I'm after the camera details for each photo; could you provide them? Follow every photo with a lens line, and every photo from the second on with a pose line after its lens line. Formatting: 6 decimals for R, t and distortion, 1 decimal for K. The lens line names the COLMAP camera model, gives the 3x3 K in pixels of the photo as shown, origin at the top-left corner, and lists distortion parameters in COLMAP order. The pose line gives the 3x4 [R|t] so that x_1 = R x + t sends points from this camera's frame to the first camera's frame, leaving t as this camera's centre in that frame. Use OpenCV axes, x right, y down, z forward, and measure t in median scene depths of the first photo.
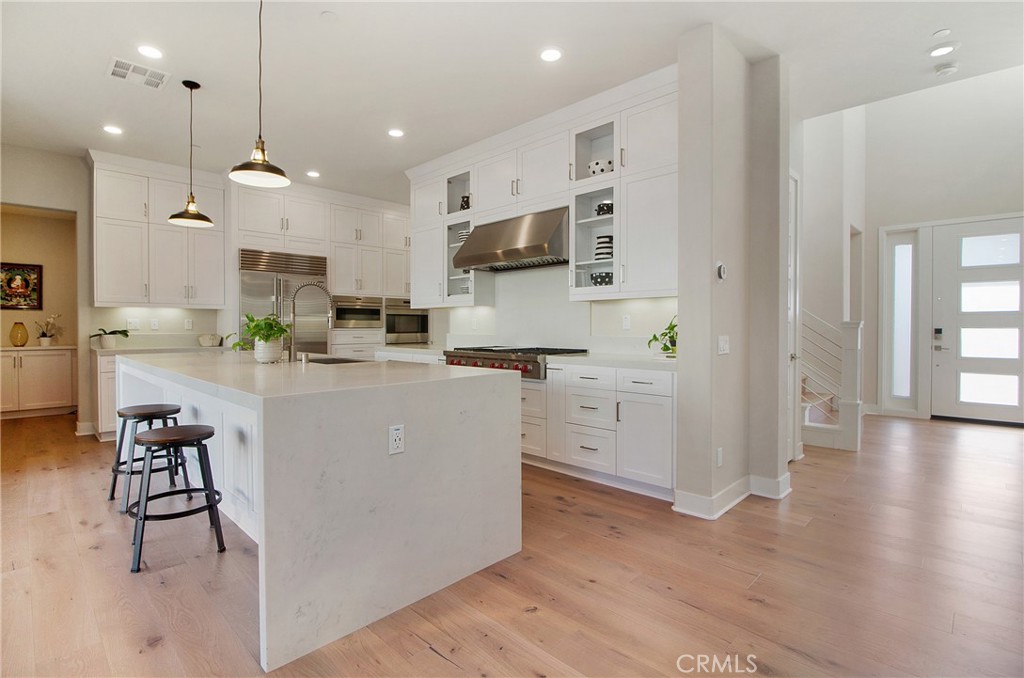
lens RADIAL K [[489.2, 0, 512.0], [0, 489.2, 339.0], [0, 0, 1]] dist [-0.015291, 0.000018]
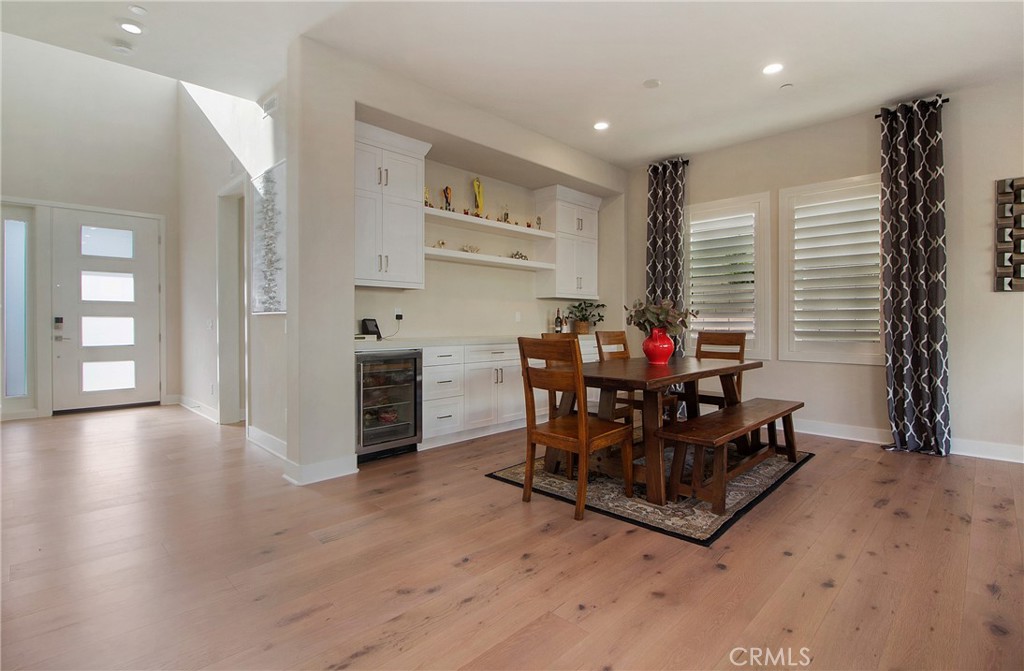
lens RADIAL K [[484.4, 0, 506.1], [0, 484.4, 324.5], [0, 0, 1]] dist [0.000386, -0.012913]
pose [[0.009900, -0.003378, 0.999945, -0.044110], [0.024613, 0.999692, 0.003134, 0.012045], [-0.999648, 0.024581, 0.009980, 0.141460]]
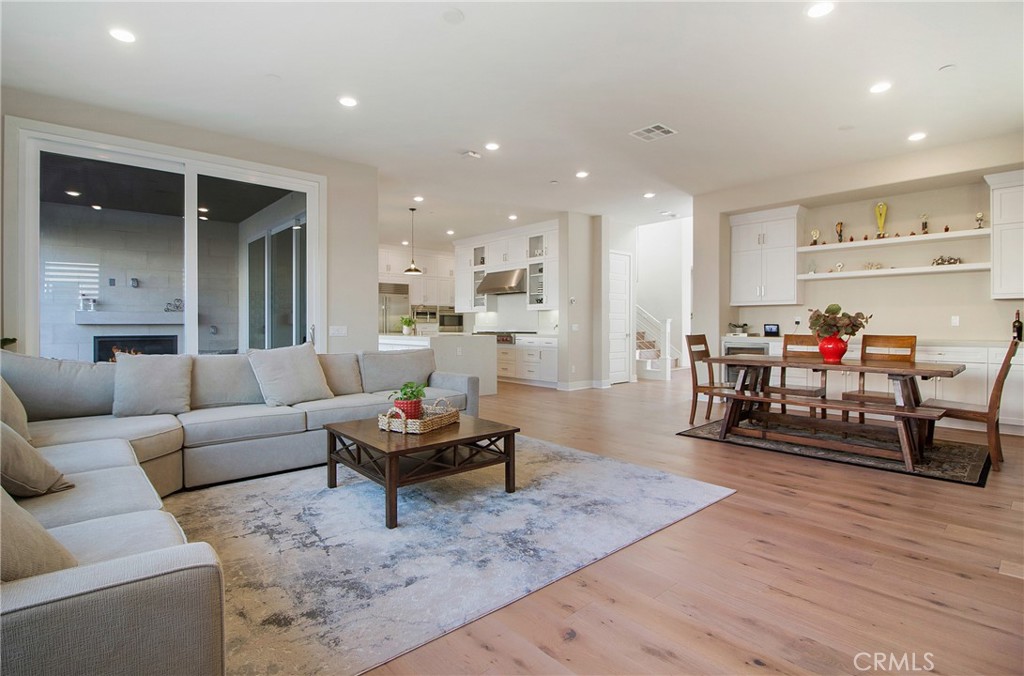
lens RADIAL K [[489.2, 0, 512.0], [0, 489.2, 338.0], [0, 0, 1]] dist [-0.015291, 0.000018]
pose [[0.998321, 0.001709, -0.057895, 0.141168], [-0.001489, 0.999992, 0.003834, 0.033718], [0.057901, -0.003741, 0.998315, -1.001186]]
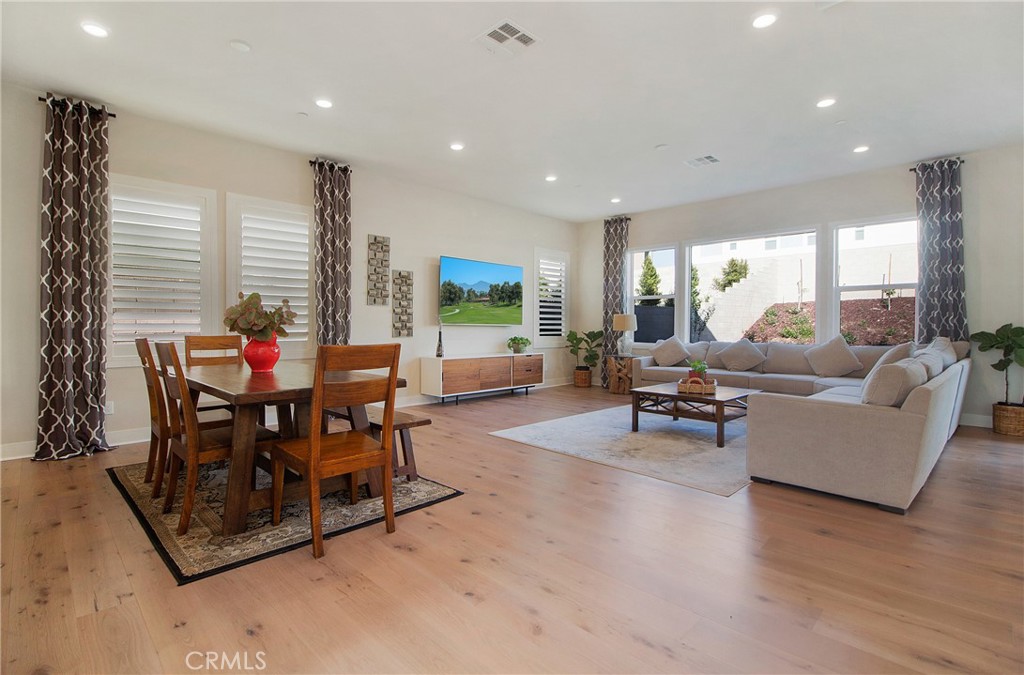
lens RADIAL K [[484.4, 0, 506.1], [0, 484.4, 326.5], [0, 0, 1]] dist [0.000386, -0.012913]
pose [[-0.999910, 0.000577, 0.013394, 0.345969], [0.000956, 0.999599, 0.028308, 0.001511], [-0.013372, 0.028318, -0.999510, 0.554653]]
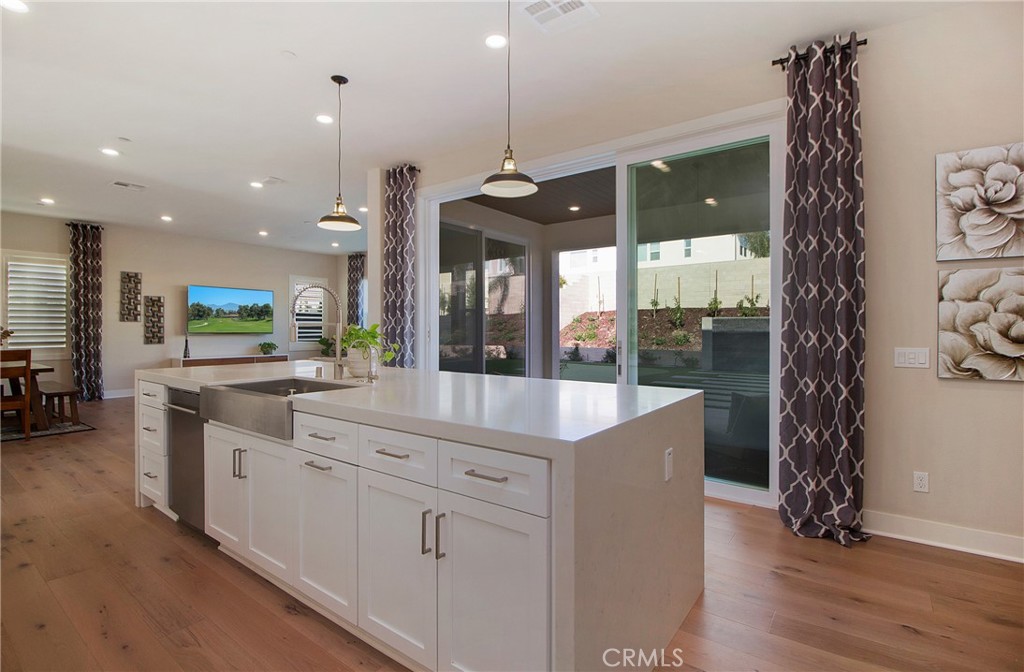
lens RADIAL K [[484.4, 0, 506.1], [0, 484.4, 325.0], [0, 0, 1]] dist [0.000386, -0.012913]
pose [[-0.991657, 0.001367, -0.128894, -0.387354], [-0.001275, 0.999791, 0.020413, -0.039973], [0.128895, 0.020407, -0.991448, 1.179411]]
